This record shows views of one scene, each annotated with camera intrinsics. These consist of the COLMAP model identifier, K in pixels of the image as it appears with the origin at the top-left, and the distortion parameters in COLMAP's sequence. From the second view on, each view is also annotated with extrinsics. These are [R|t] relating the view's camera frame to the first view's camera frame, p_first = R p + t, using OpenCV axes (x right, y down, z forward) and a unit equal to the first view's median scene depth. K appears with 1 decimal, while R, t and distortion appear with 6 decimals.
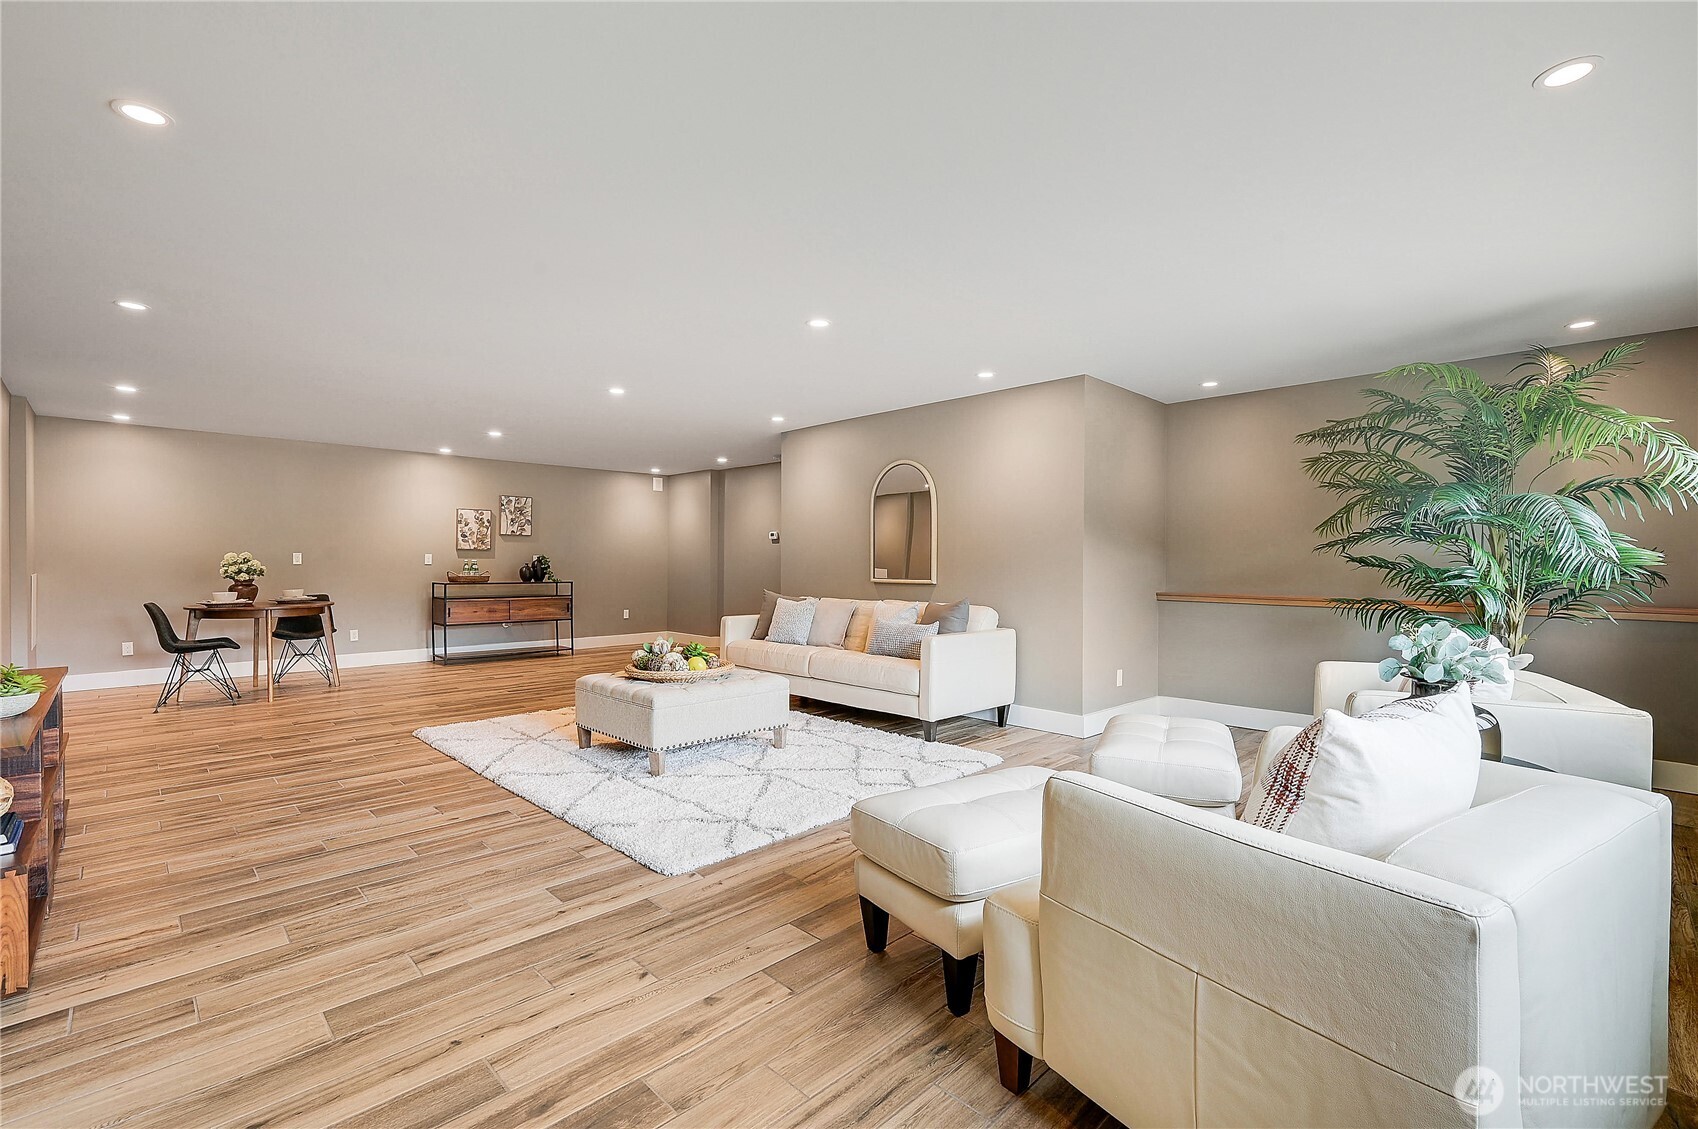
lens RADIAL K [[748.9, 0, 845.8], [0, 748.9, 559.8], [0, 0, 1]] dist [0.004600, 0.000299]
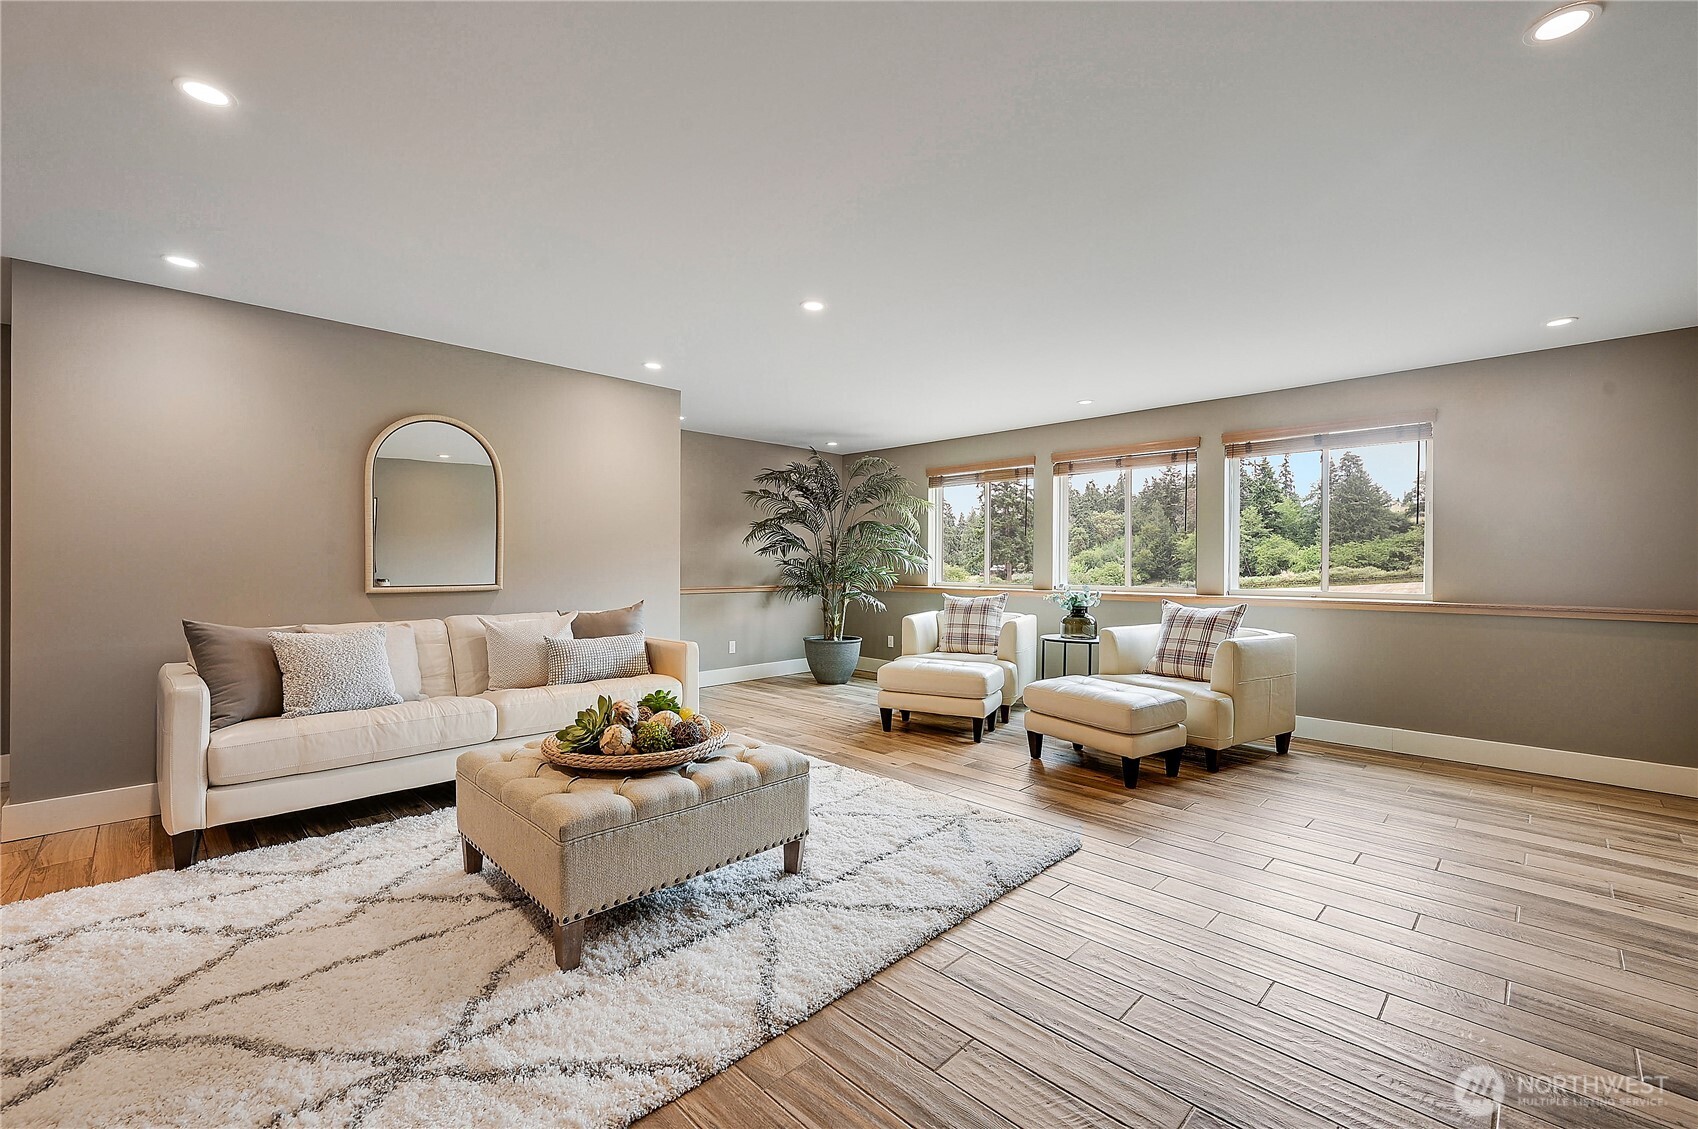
lens RADIAL K [[698.7, 0, 852.9], [0, 698.7, 569.4], [0, 0, 1]] dist [-0.001785, -0.000727]
pose [[-0.007608, -0.010858, 0.999912, -0.928436], [-0.011029, 0.999881, 0.010774, -0.001517], [-0.999910, -0.010946, -0.007727, 0.976358]]
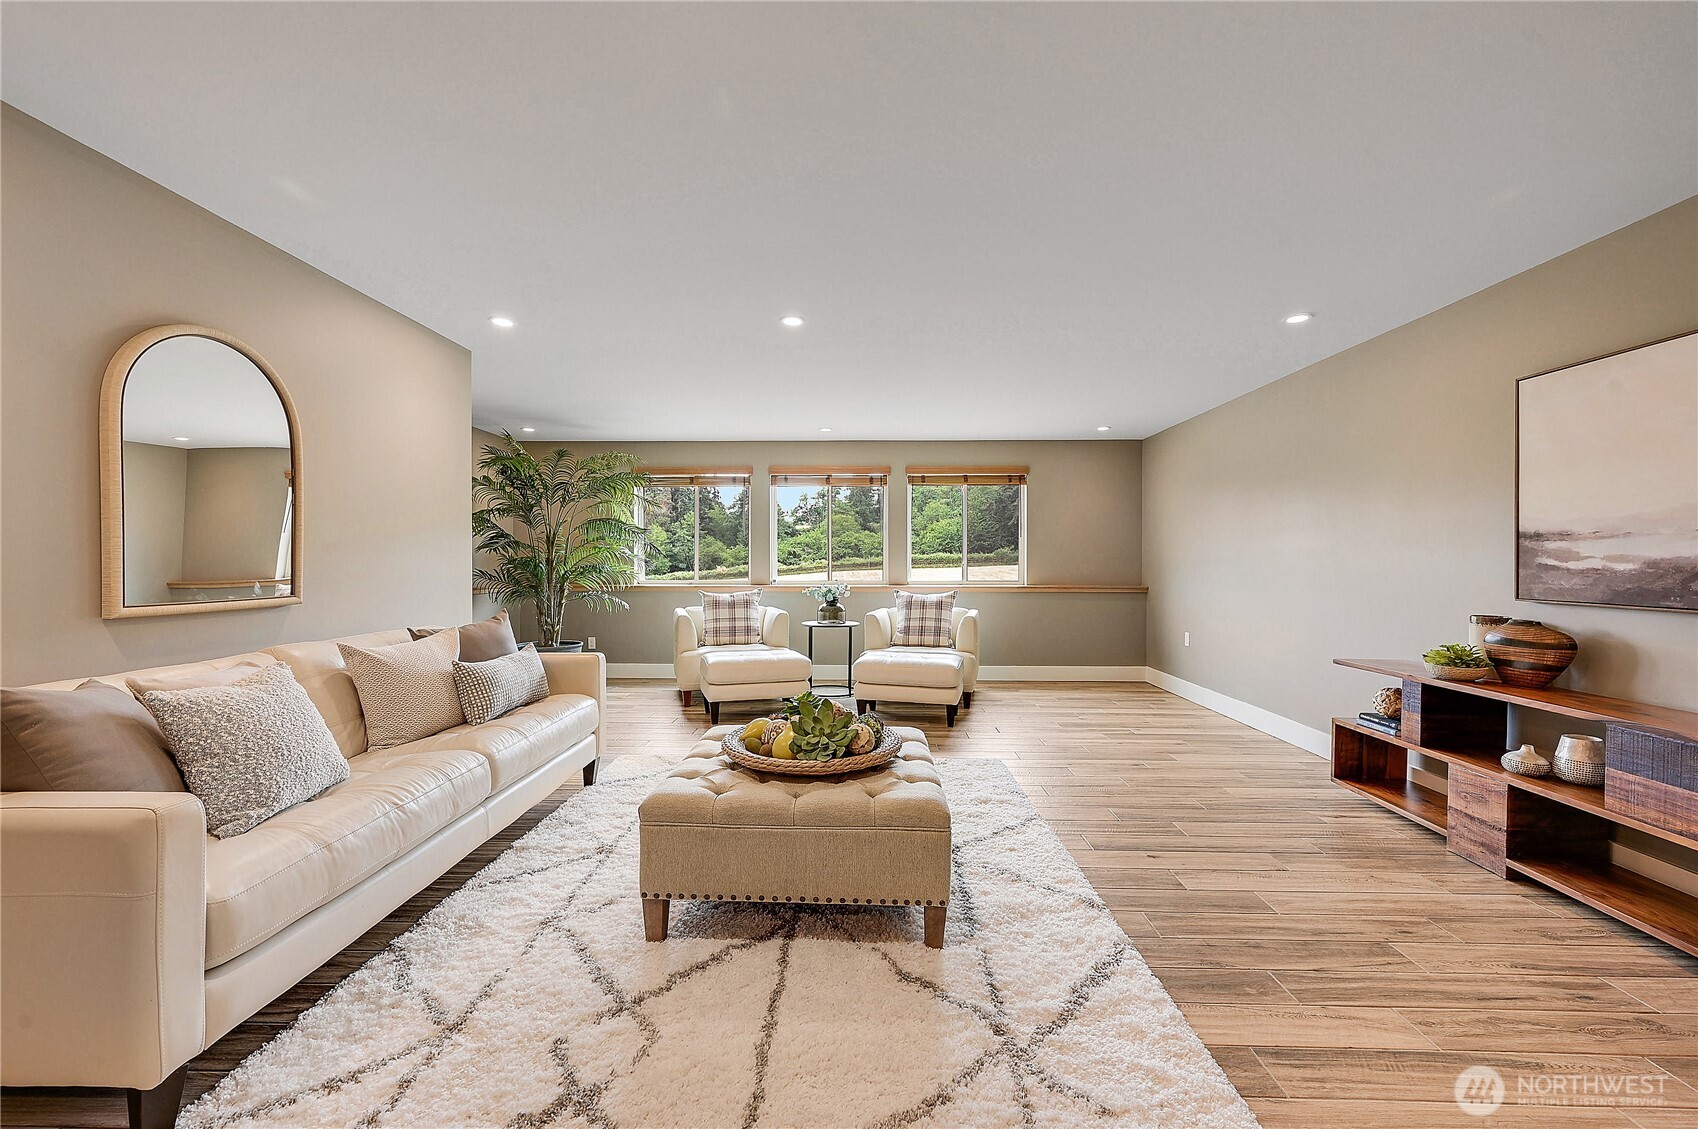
lens RADIAL K [[664.3, 0, 849.4], [0, 664.3, 565.5], [0, 0, 1]] dist [0.002681, 0.000312]
pose [[-0.691429, -0.007688, 0.722404, -0.741827], [-0.008274, 0.999962, 0.002722, 0.000260], [-0.722397, -0.004095, -0.691466, 1.590563]]
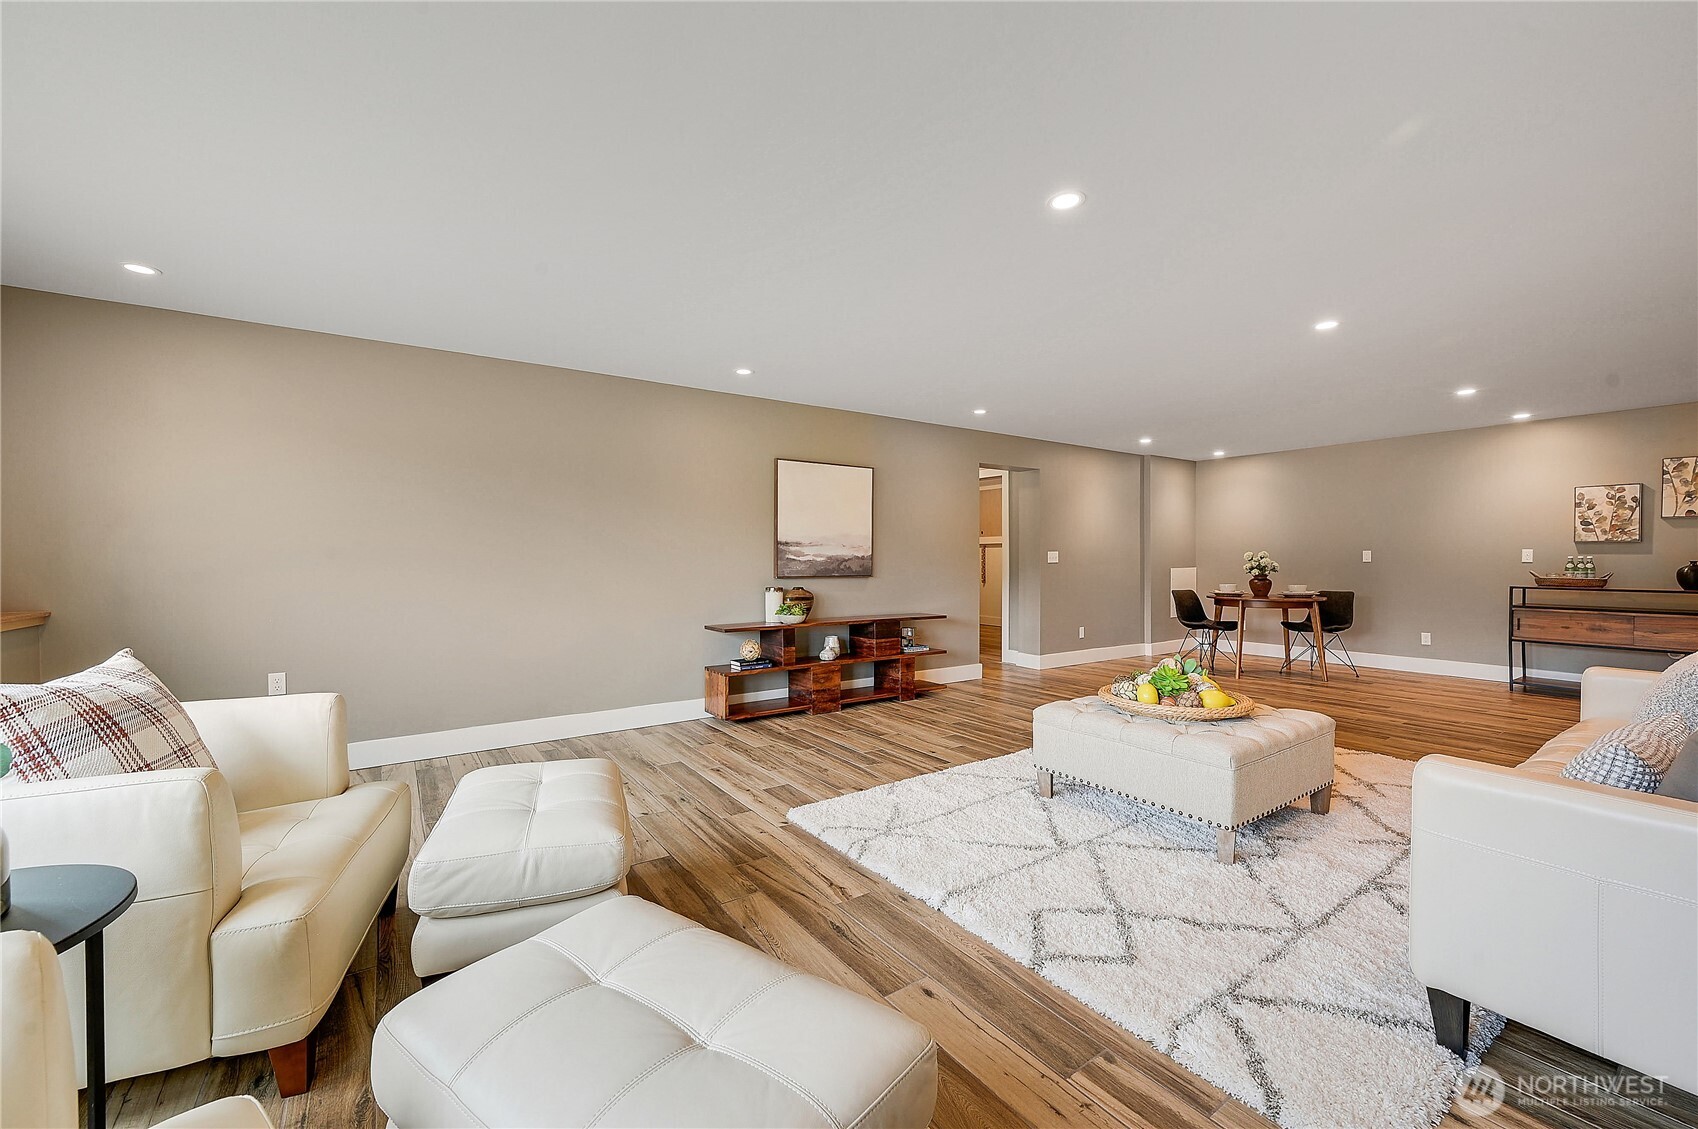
lens RADIAL K [[664.3, 0, 845.1], [0, 664.3, 577.3], [0, 0, 1]] dist [0.002681, 0.000312]
pose [[-0.173303, 0.026261, -0.984518, 0.590315], [0.005599, 0.999655, 0.025679, -0.000265], [0.984853, -0.001062, -0.173390, 0.923751]]
